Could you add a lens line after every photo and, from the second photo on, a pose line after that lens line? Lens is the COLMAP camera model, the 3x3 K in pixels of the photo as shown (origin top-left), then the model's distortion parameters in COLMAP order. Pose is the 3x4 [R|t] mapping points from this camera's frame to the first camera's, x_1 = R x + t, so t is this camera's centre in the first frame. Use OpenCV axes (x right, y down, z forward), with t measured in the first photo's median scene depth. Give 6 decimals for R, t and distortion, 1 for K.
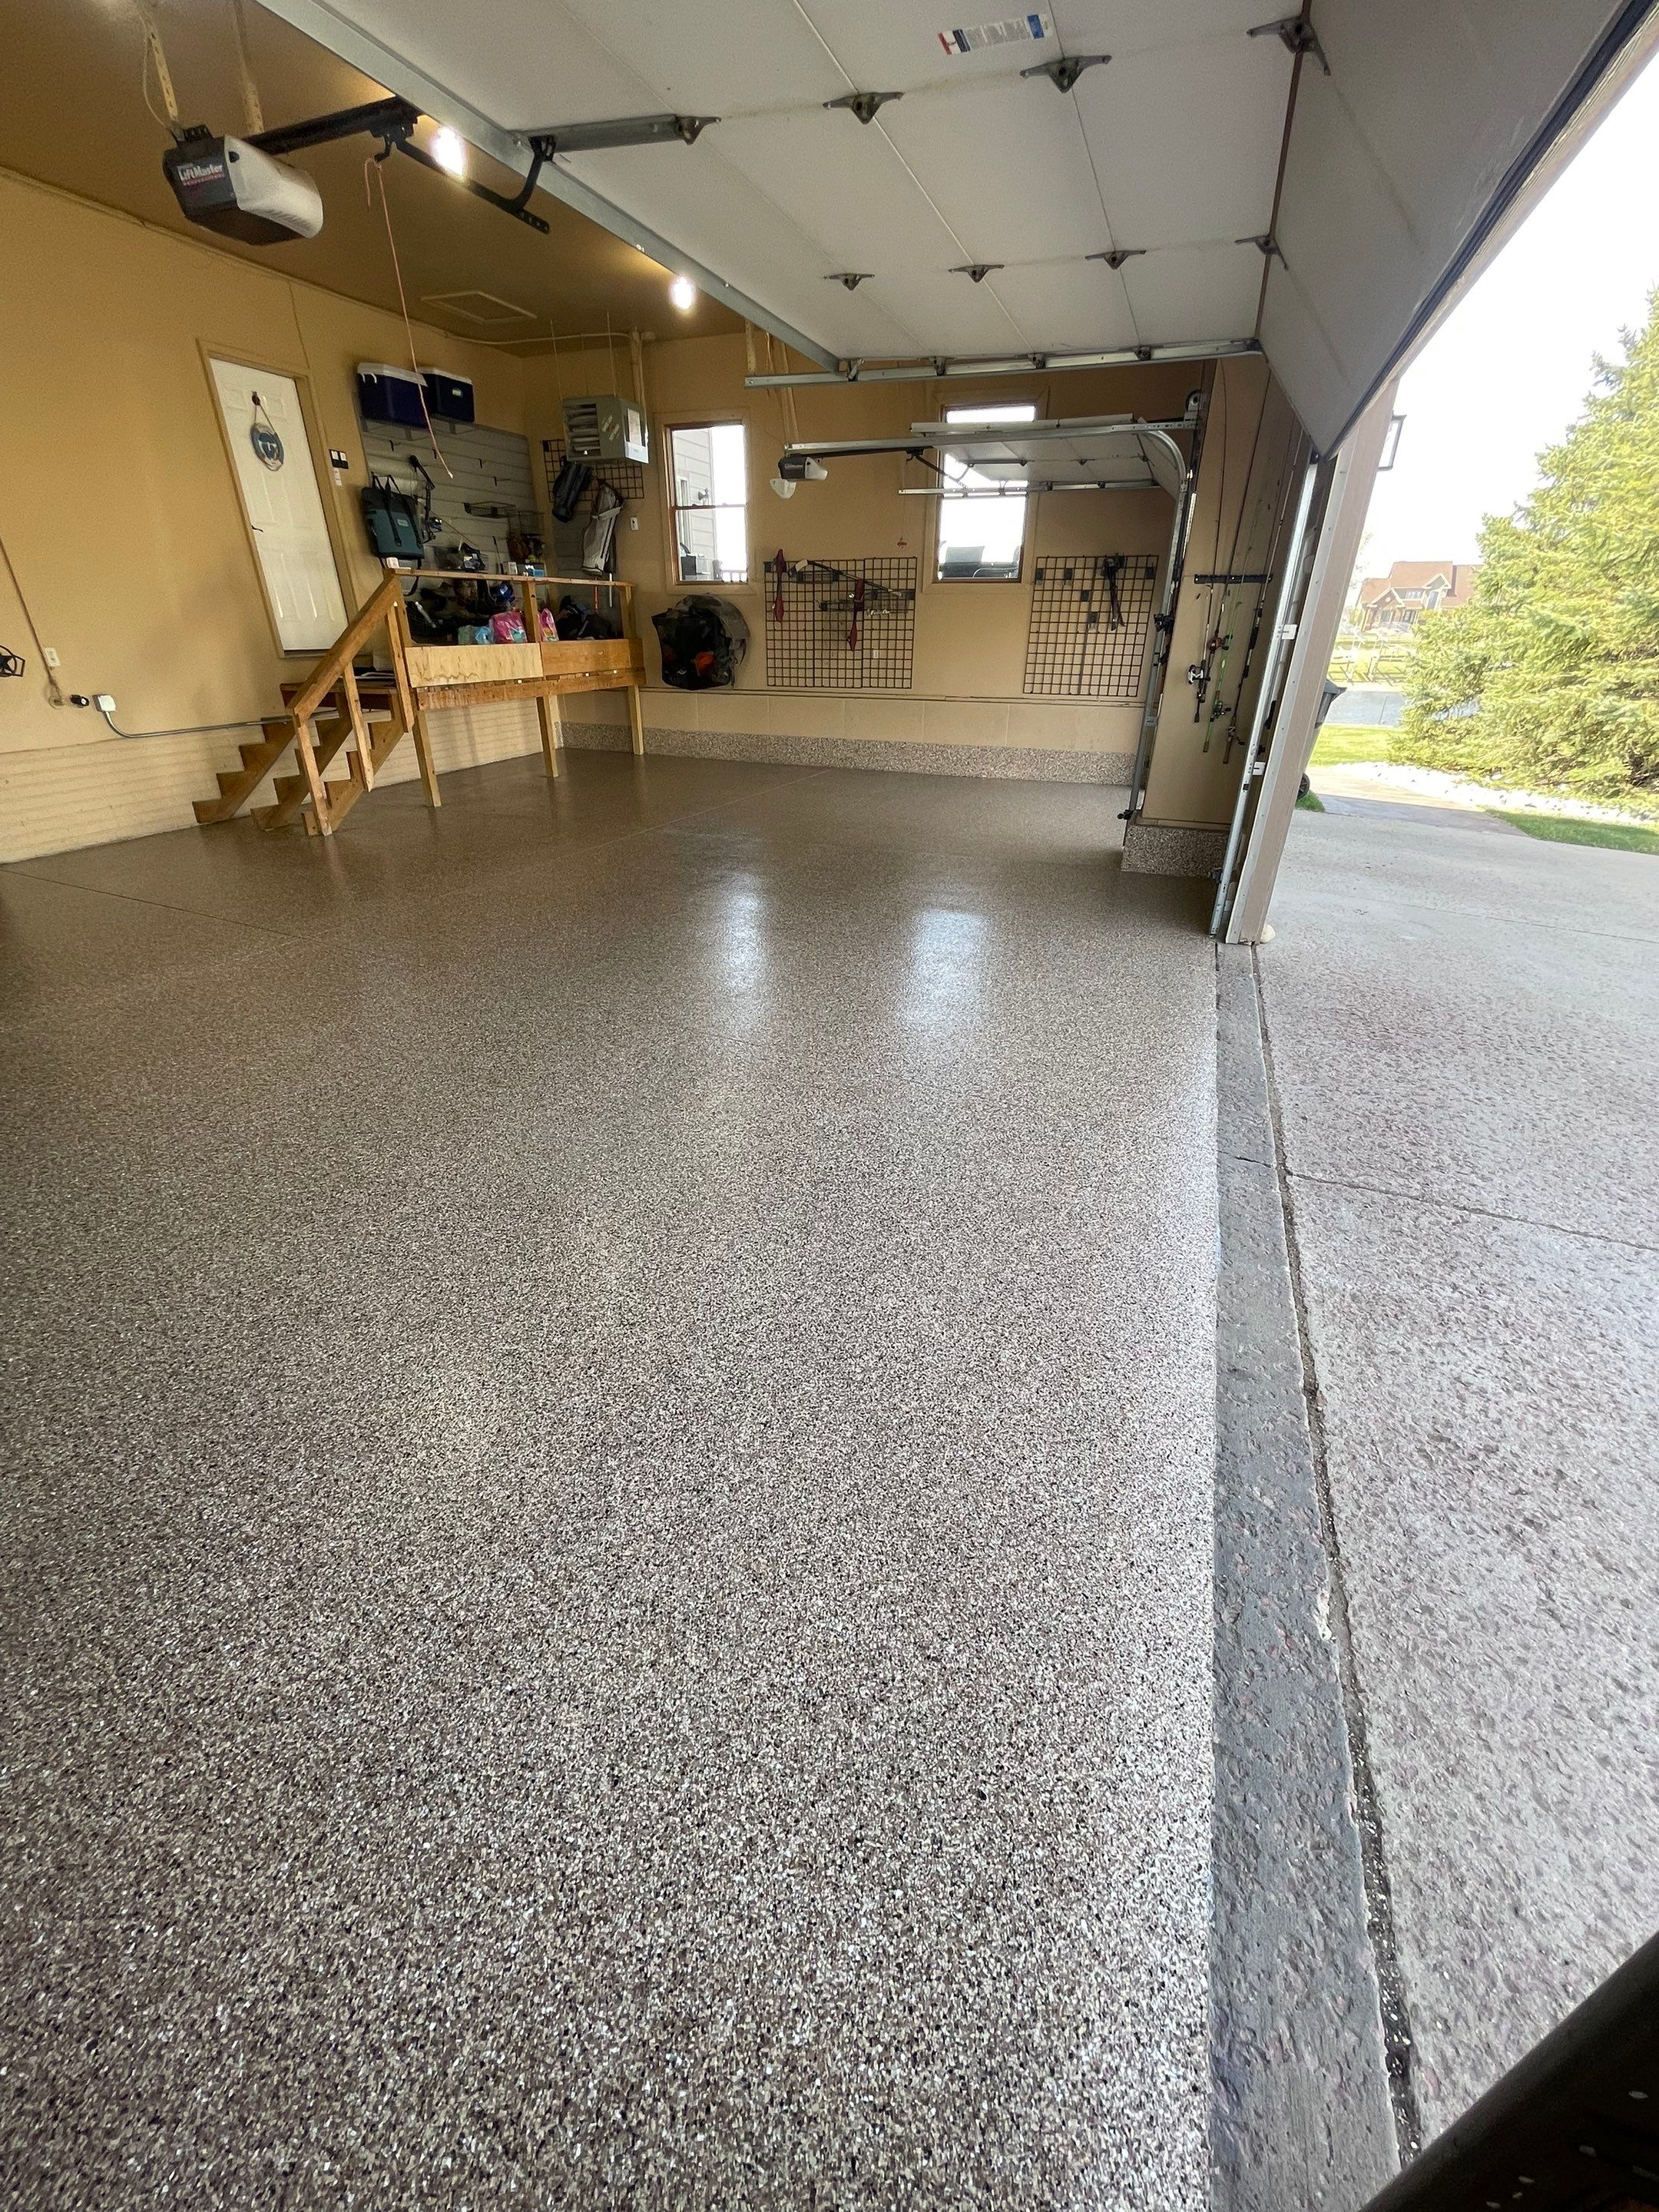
lens RADIAL K [[890.9, 0, 827.9], [0, 890.9, 1104.1], [0, 0, 1]] dist [-0.002546, 0.000311]
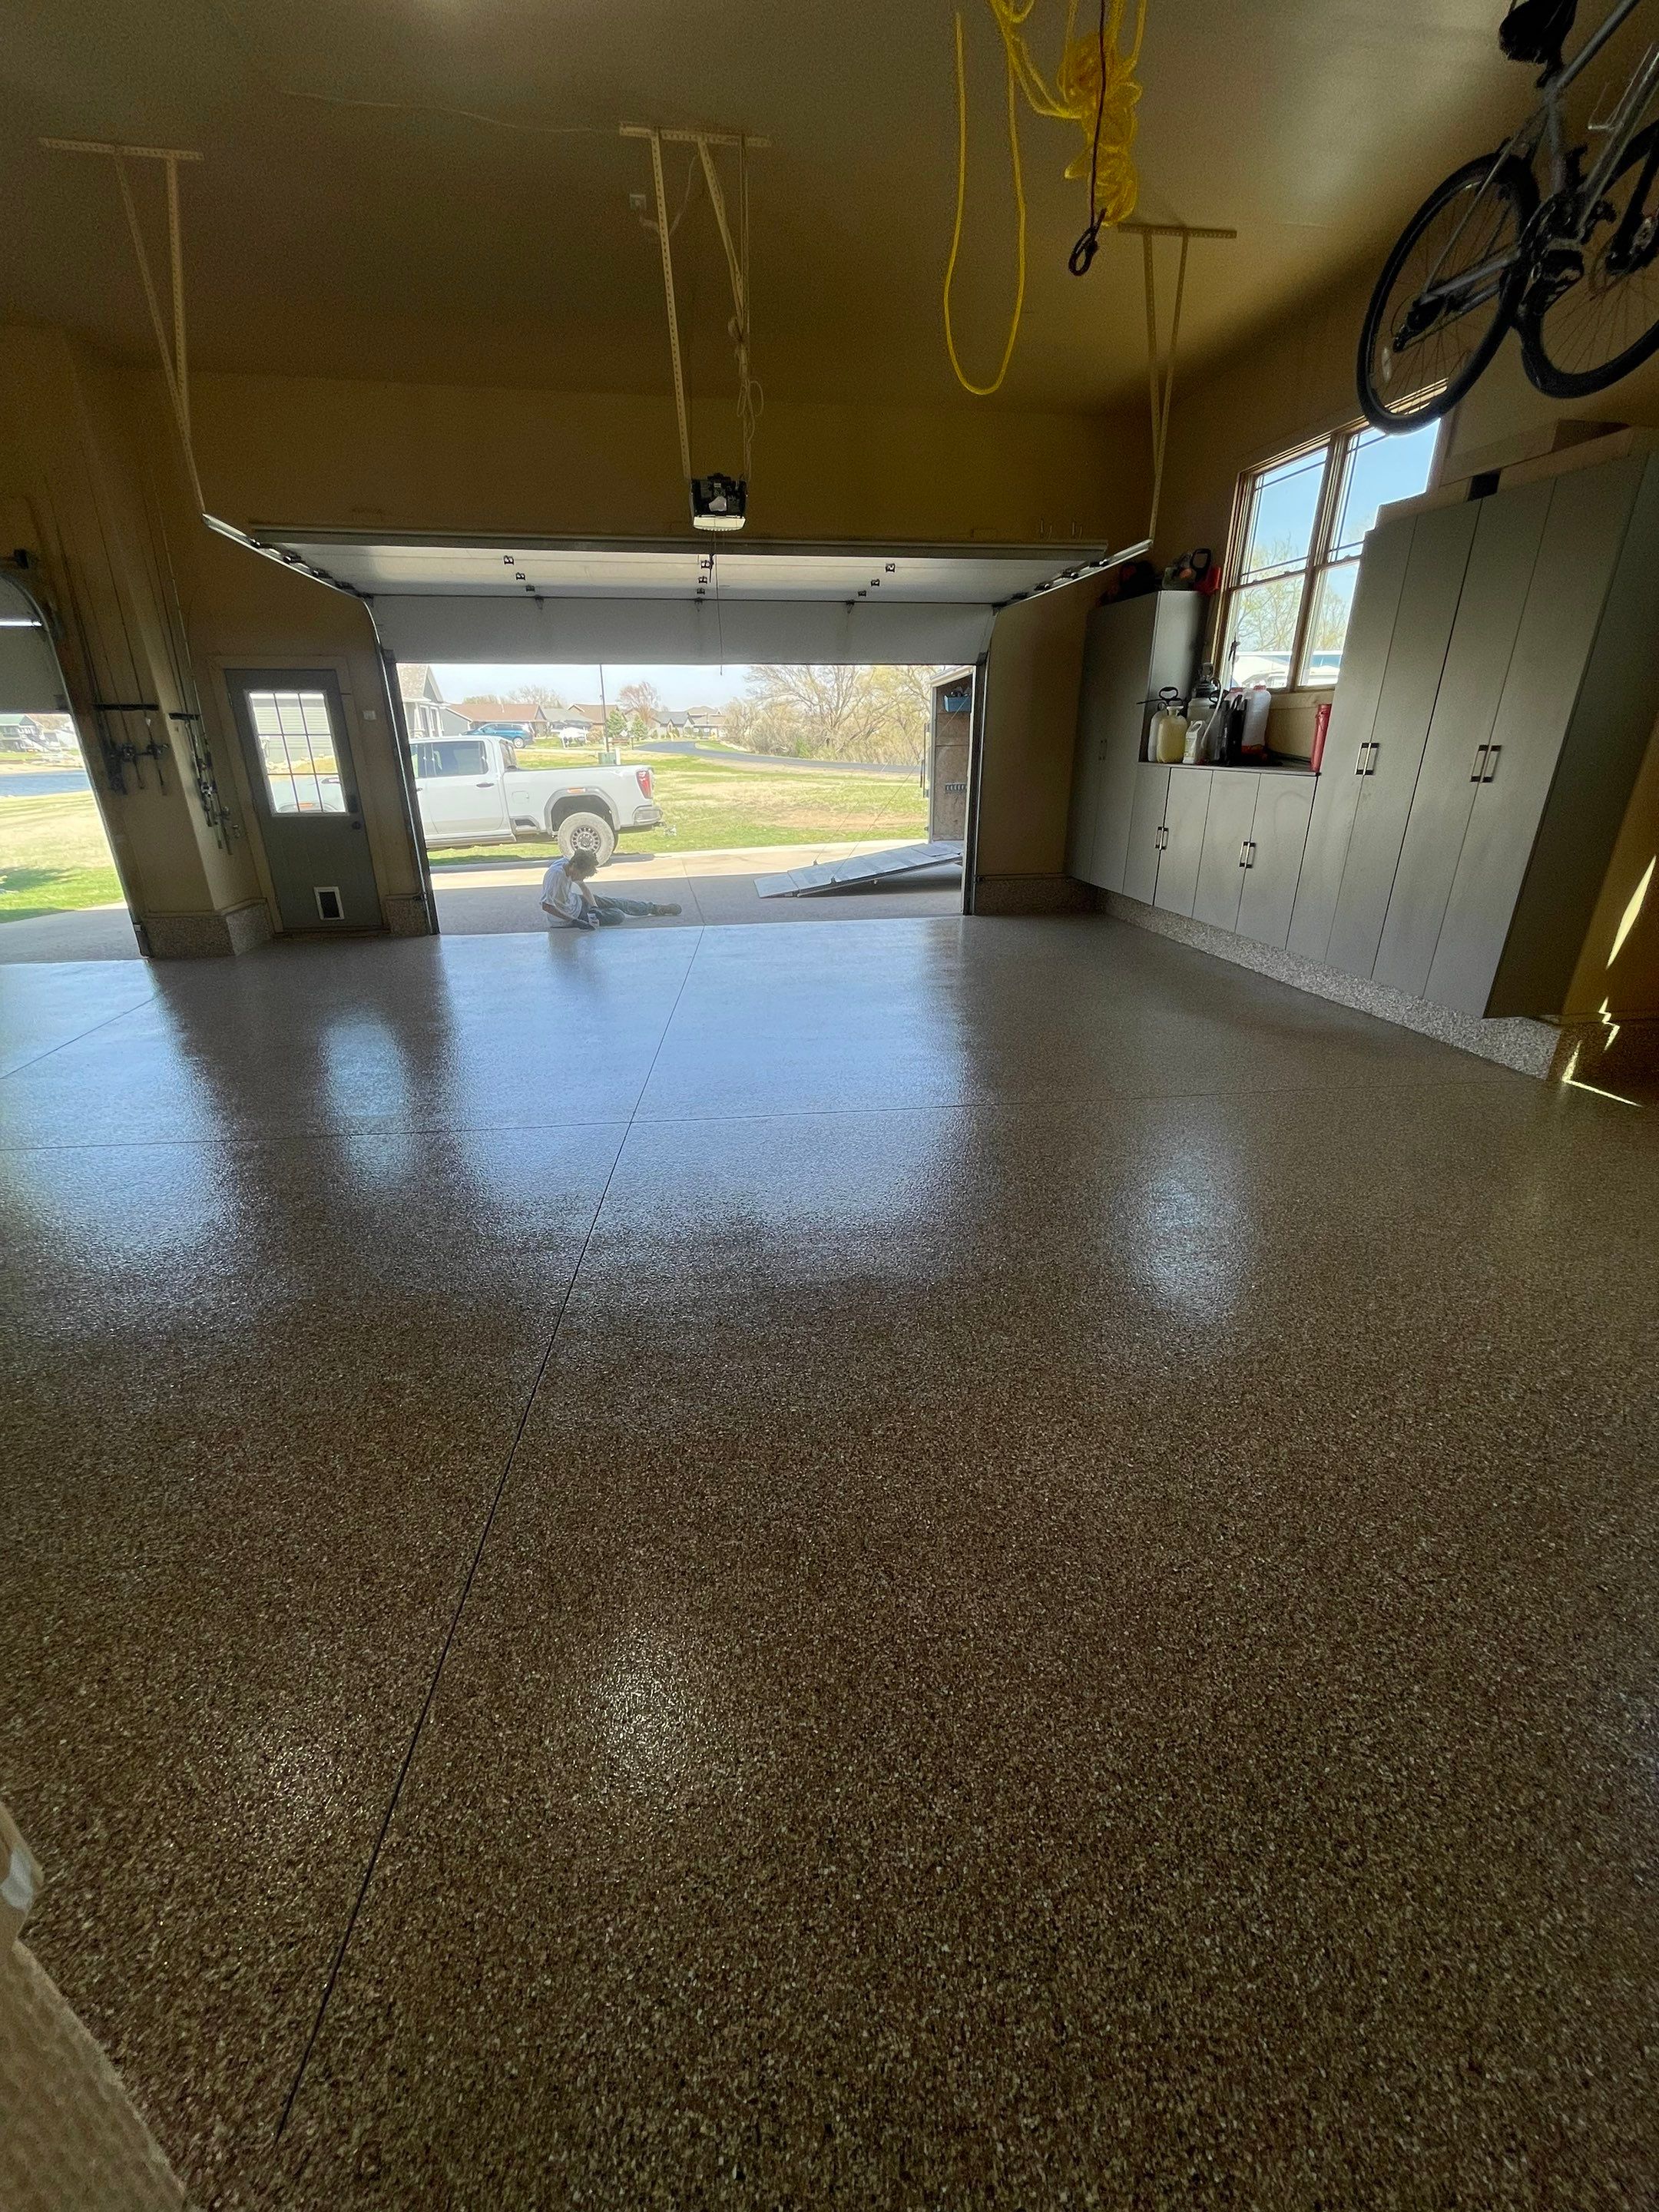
lens RADIAL K [[890.9, 0, 827.6], [0, 890.9, 1106.2], [0, 0, 1]] dist [-0.002546, 0.000311]
pose [[-0.503823, -0.333451, 0.796852, -0.685480], [0.416271, 0.714583, 0.562218, -0.300312], [-0.756889, 0.614965, -0.221217, 0.531051]]
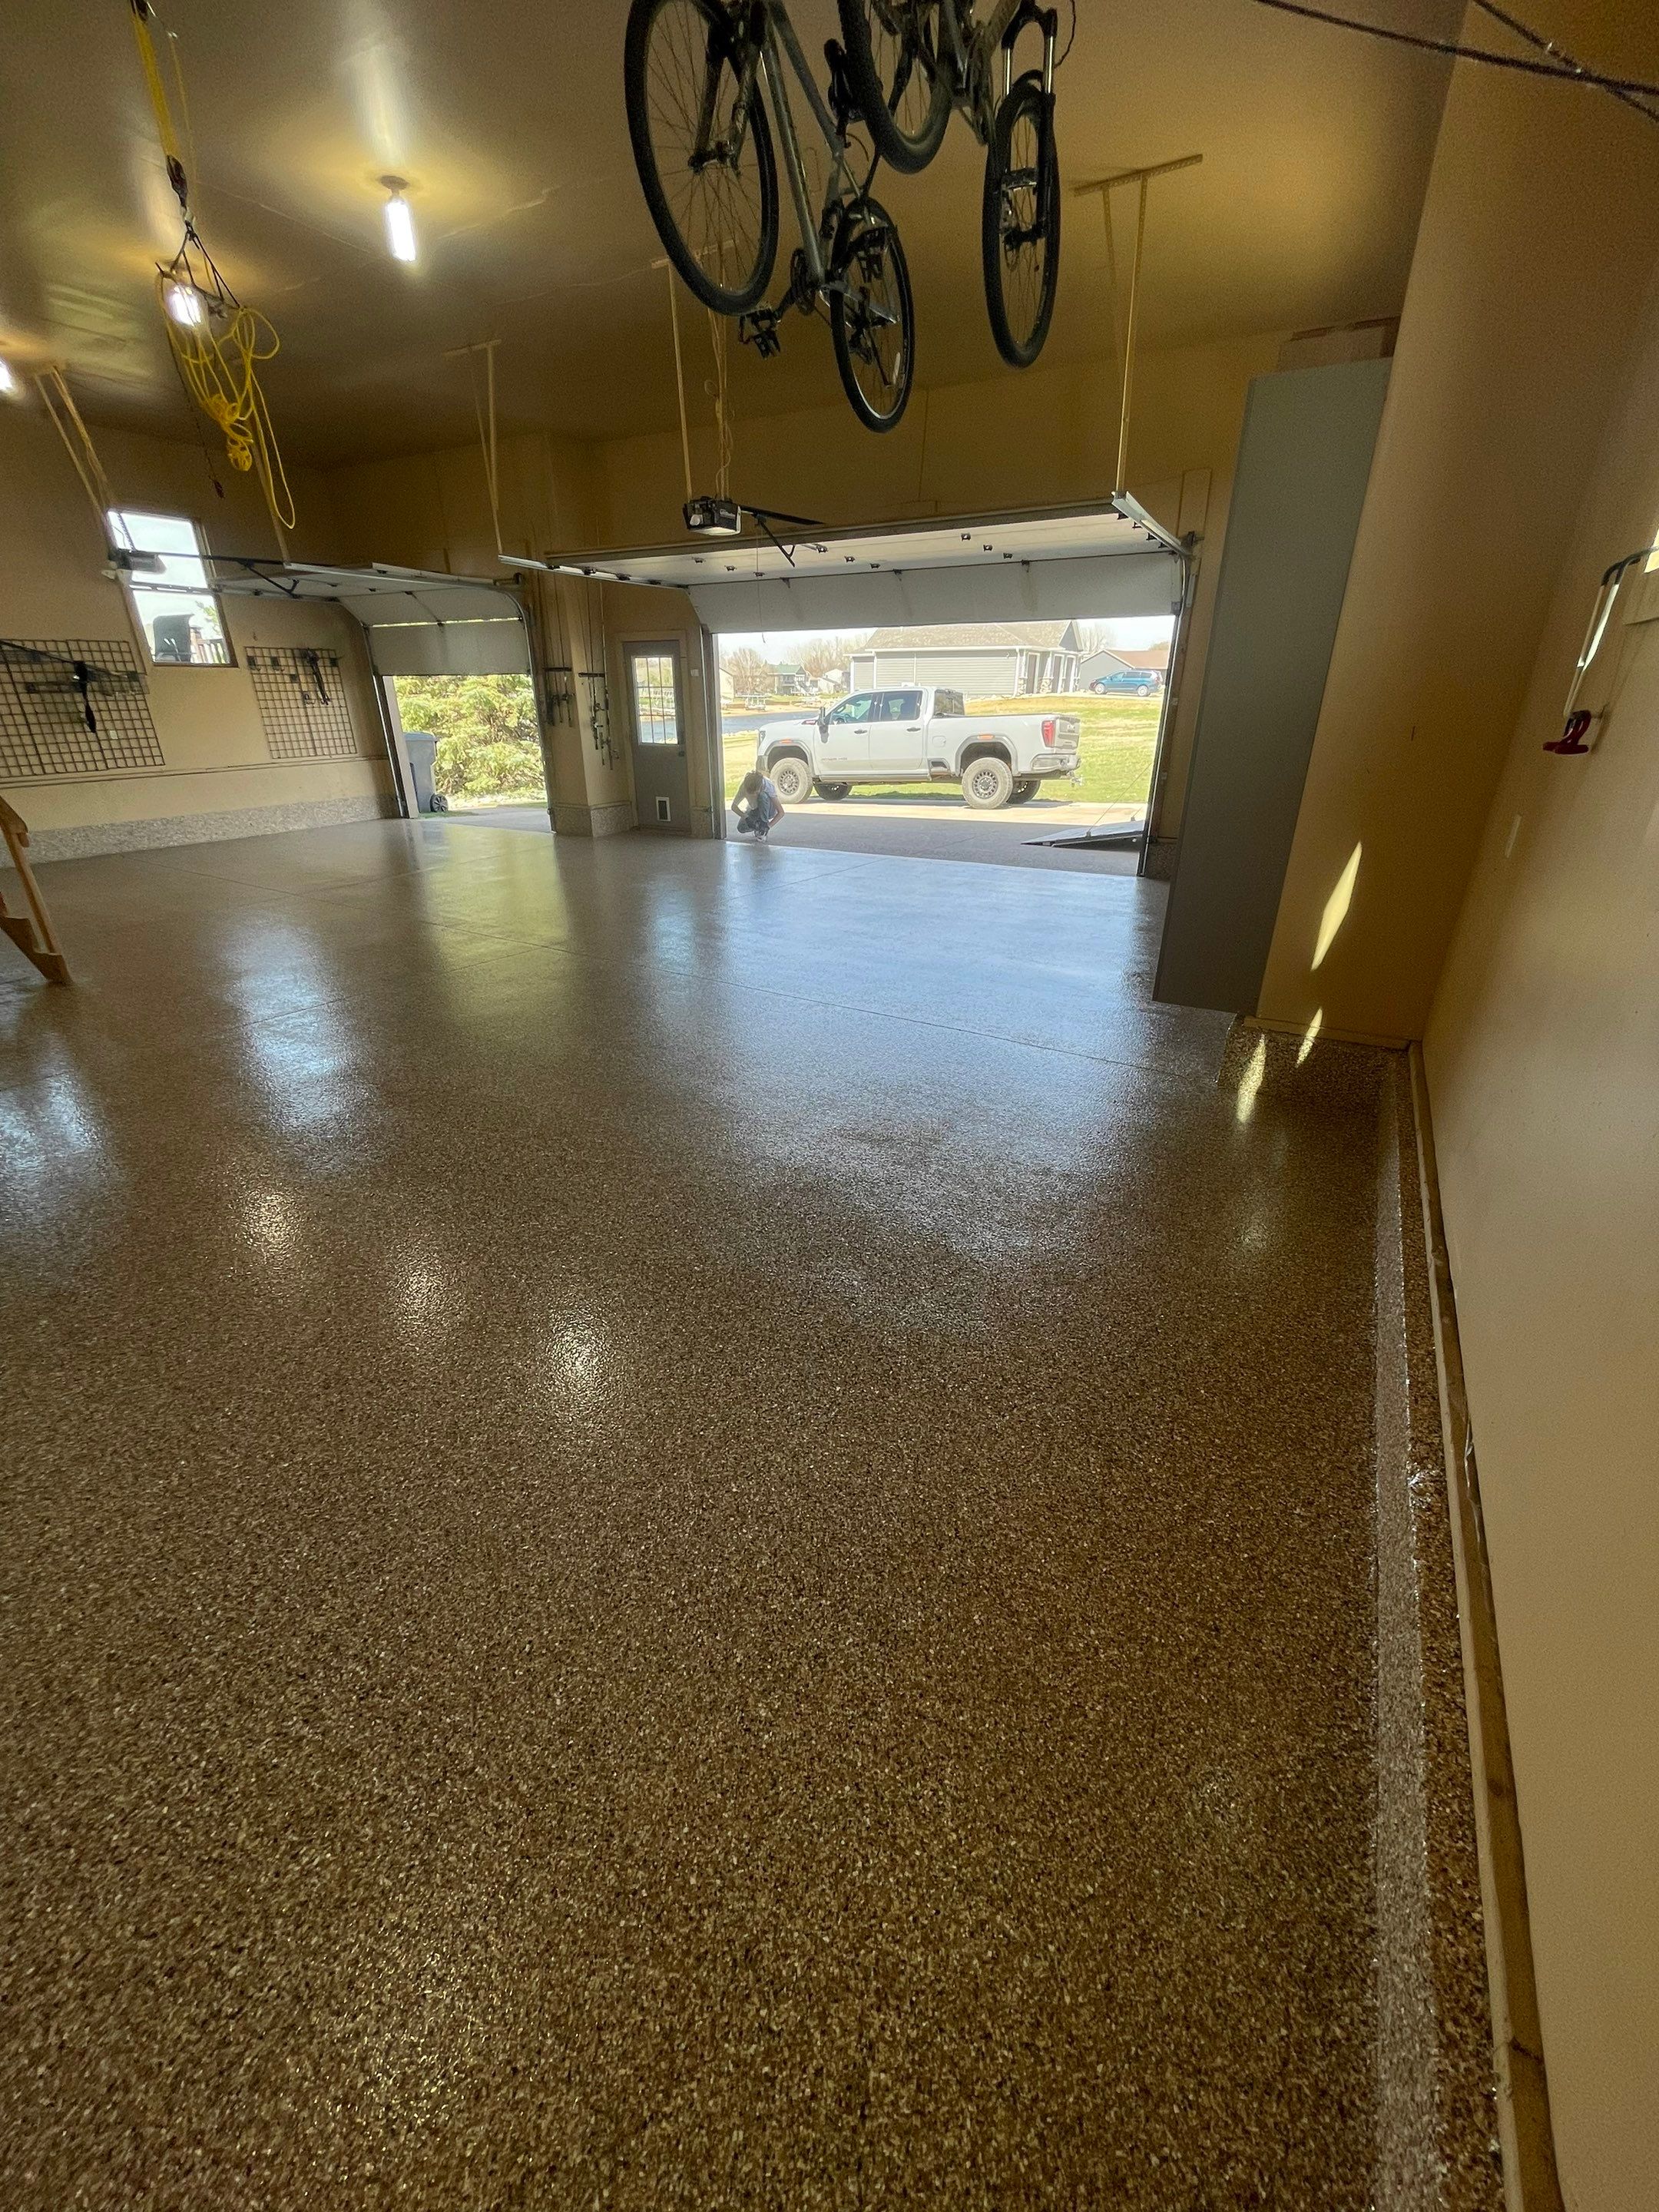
lens RADIAL K [[890.9, 0, 826.8], [0, 890.9, 1103.6], [0, 0, 1]] dist [-0.002546, 0.000311]
pose [[0.149291, -0.423743, 0.893395, -0.906345], [0.477958, 0.821879, 0.309954, -0.104339], [-0.865603, 0.380732, 0.325231, 0.164047]]
